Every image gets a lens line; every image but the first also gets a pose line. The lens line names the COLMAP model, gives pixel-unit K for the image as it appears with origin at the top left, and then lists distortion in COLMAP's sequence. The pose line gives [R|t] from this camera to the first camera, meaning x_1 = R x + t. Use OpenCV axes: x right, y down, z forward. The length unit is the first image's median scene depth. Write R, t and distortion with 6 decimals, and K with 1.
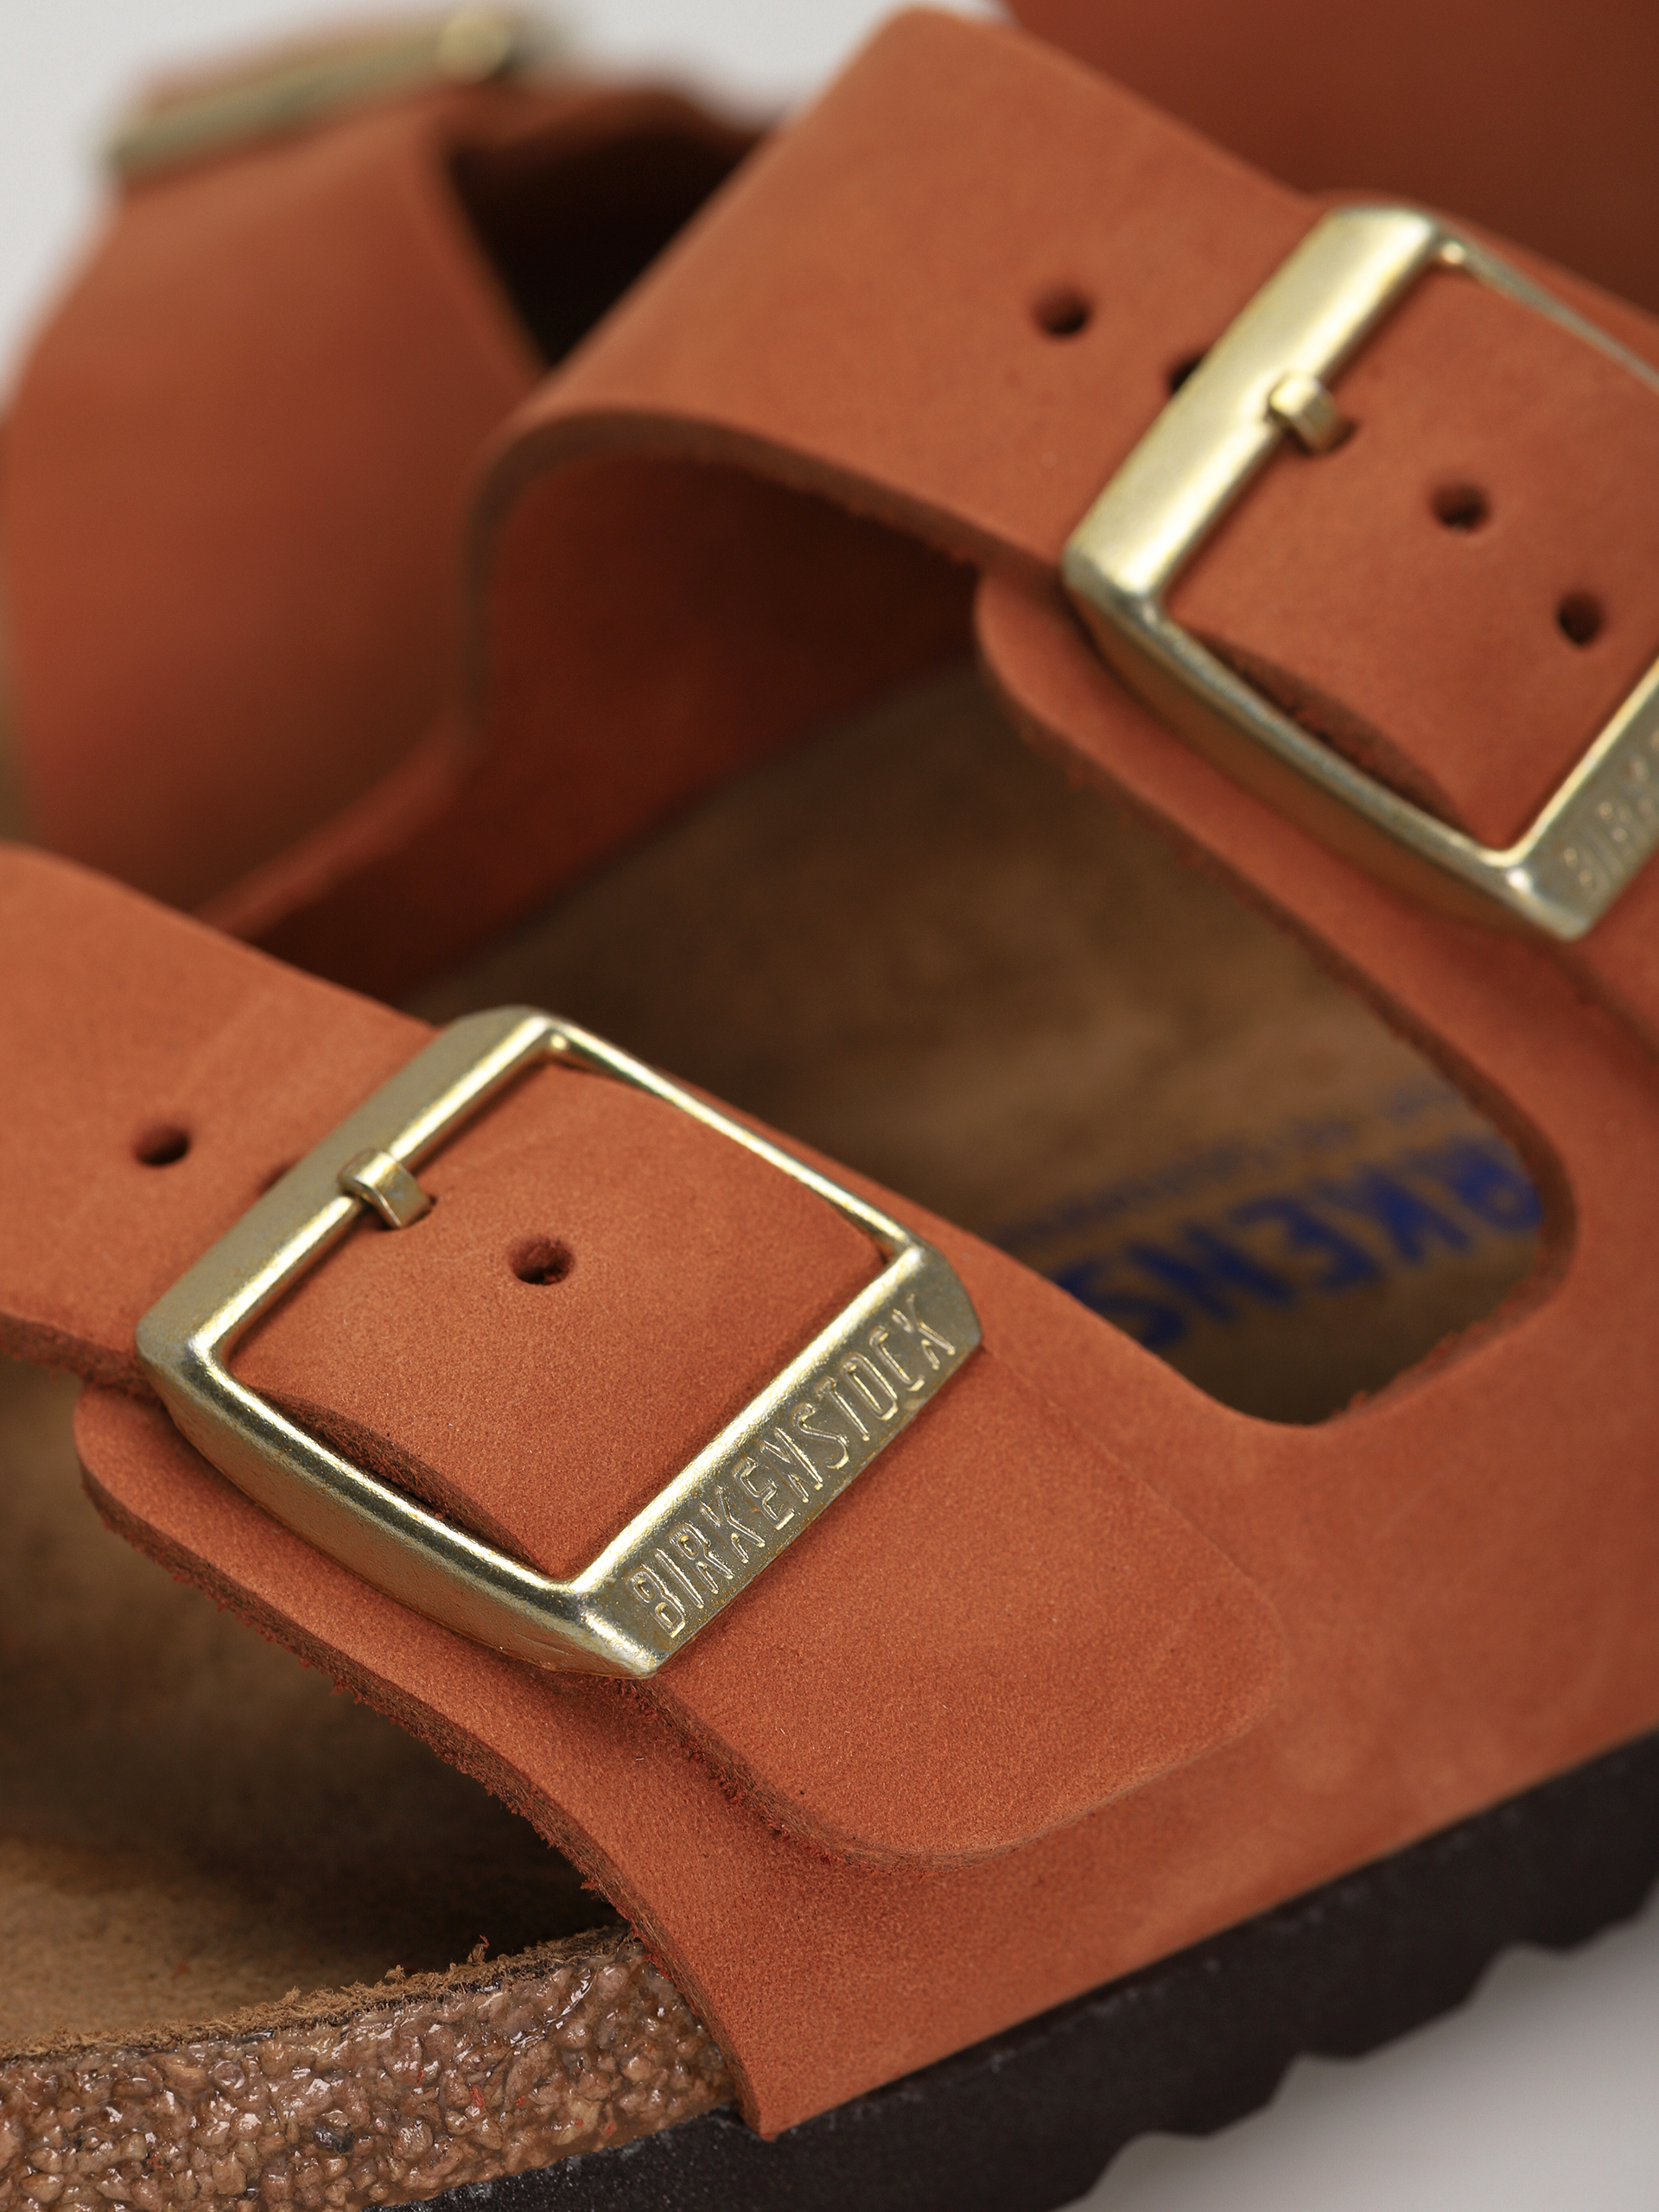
lens RADIAL K [[8307.6, 0, 832.4], [0, 8307.6, 1105.9], [0, 0, 1]] dist [0.134527, 0.000000]
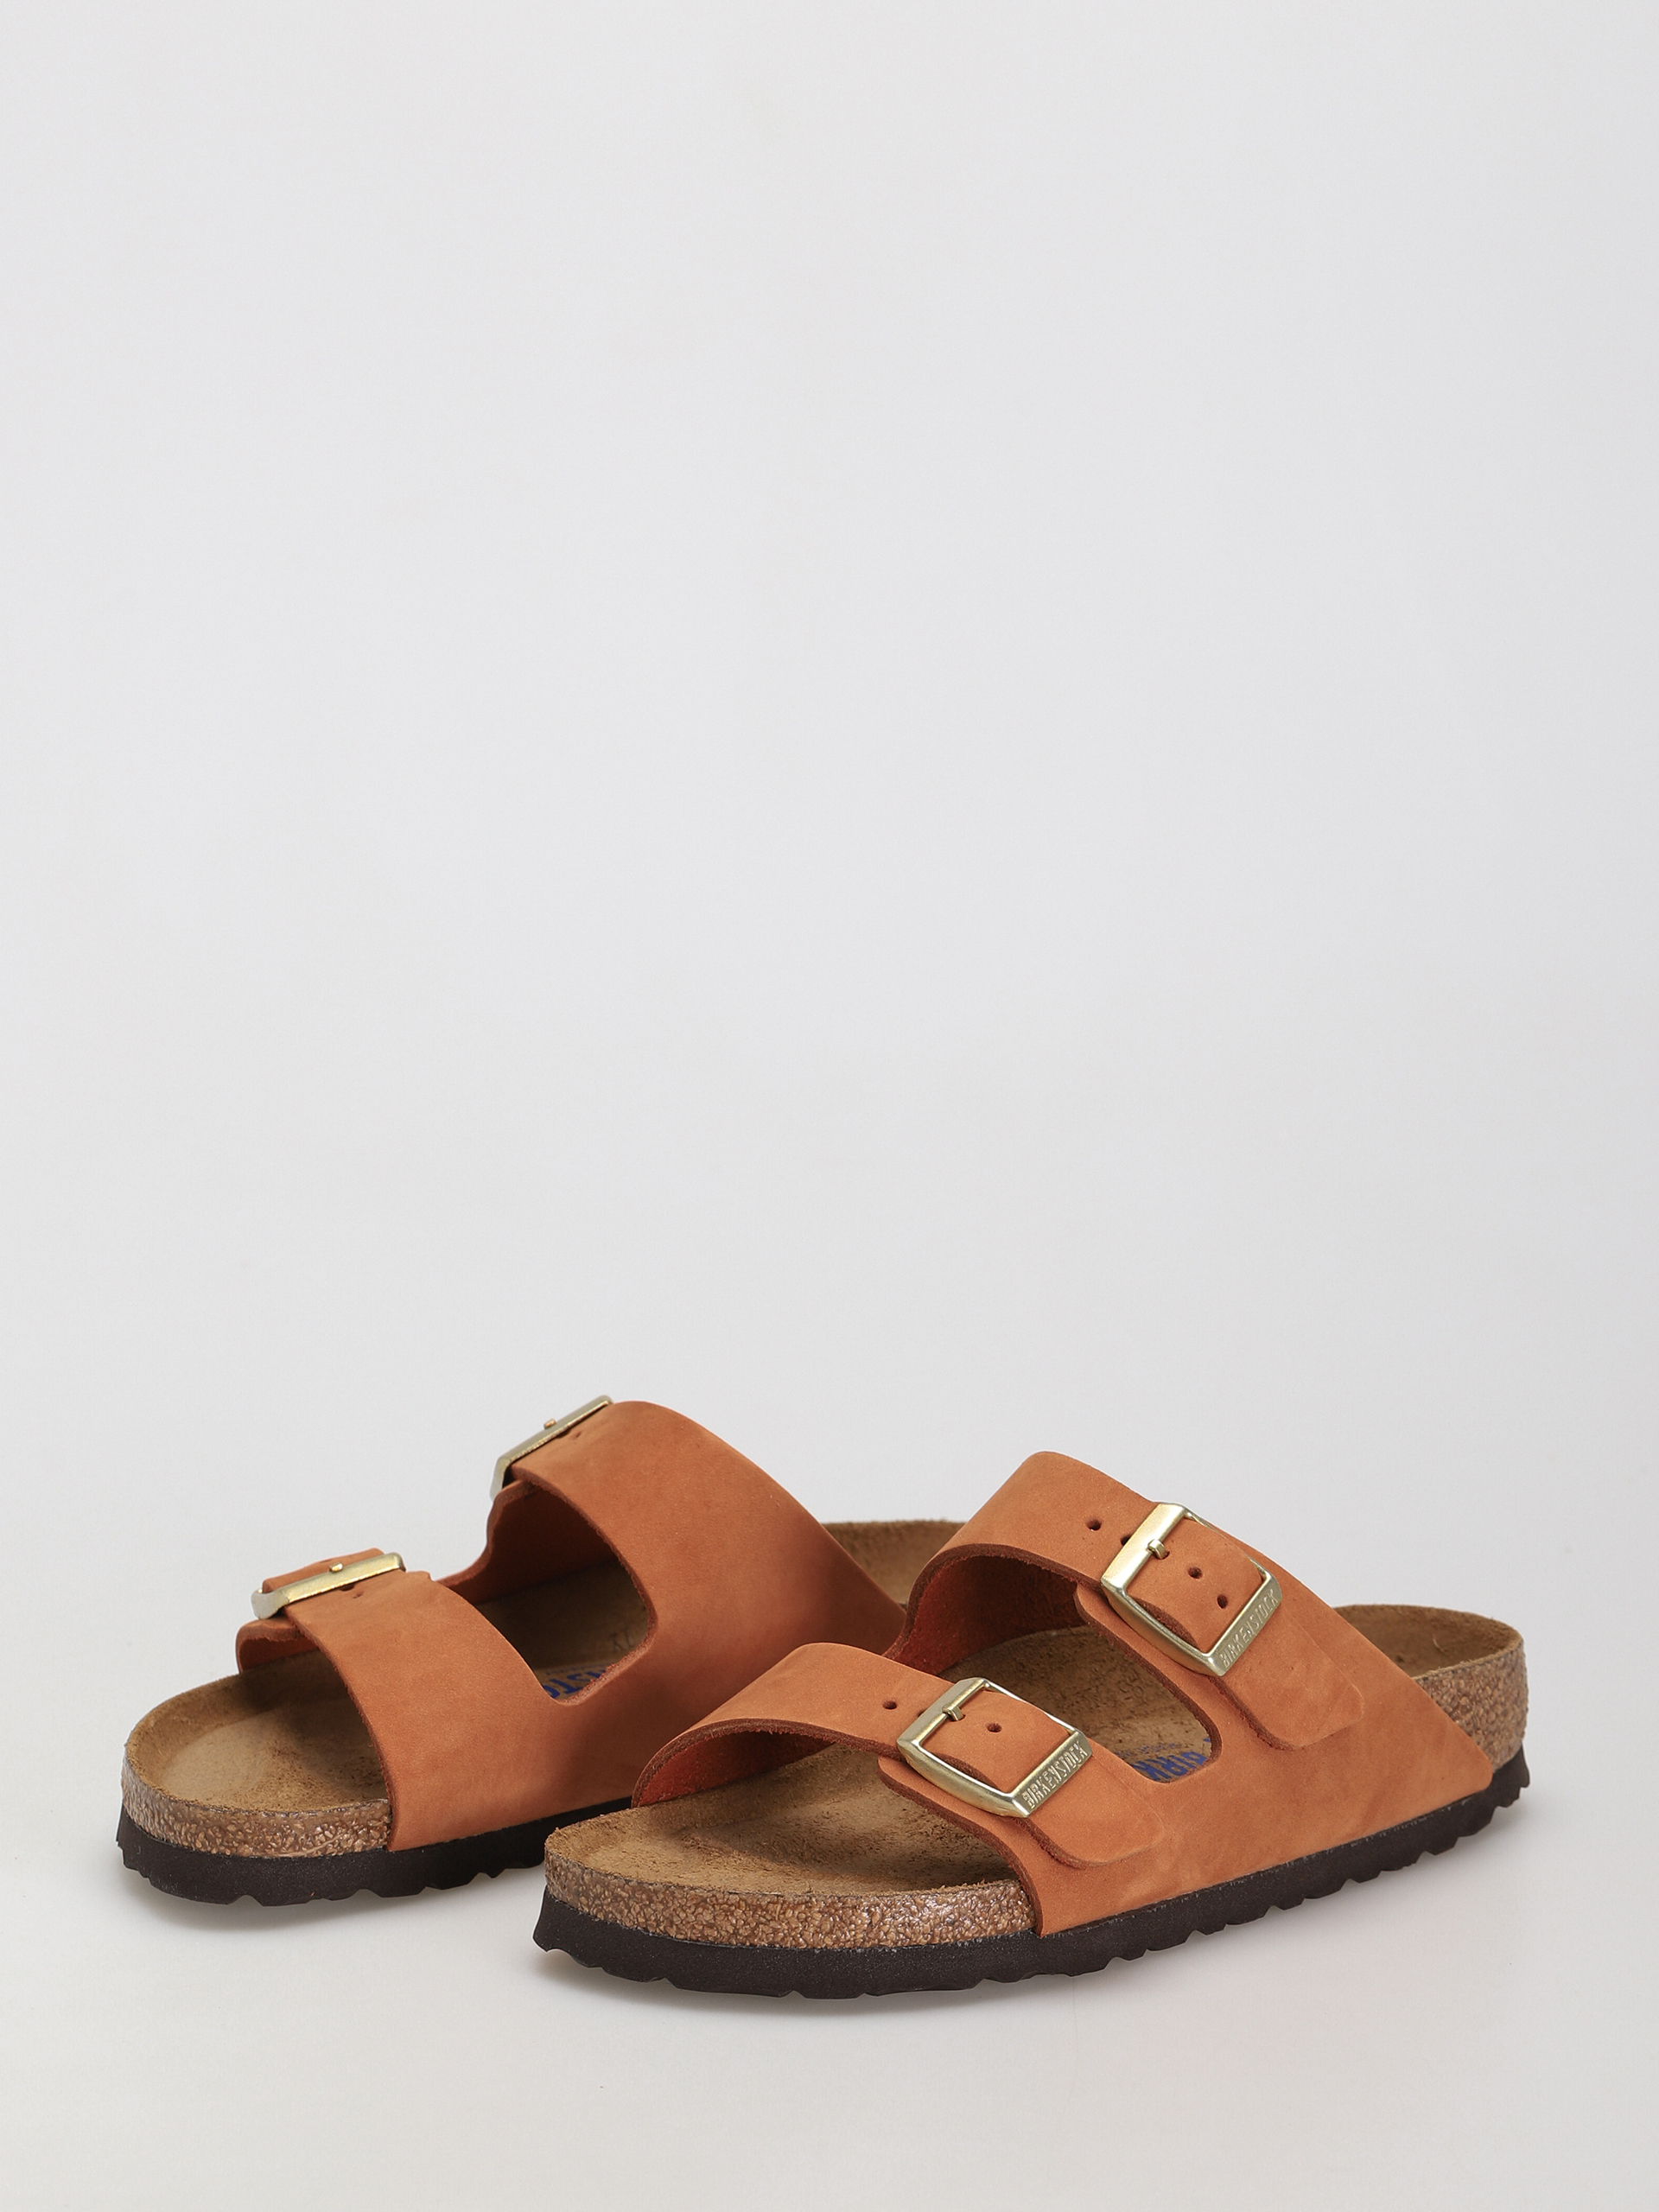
lens RADIAL K [[8307.6, 0, 829.3], [0, 8307.6, 1106.8], [0, 0, 1]] dist [0.134527, 0.000000]
pose [[0.985491, 0.061069, 0.158360, -0.801681], [-0.024367, 0.974268, -0.224070, 0.657005], [-0.167969, 0.216960, 0.961621, -3.109225]]
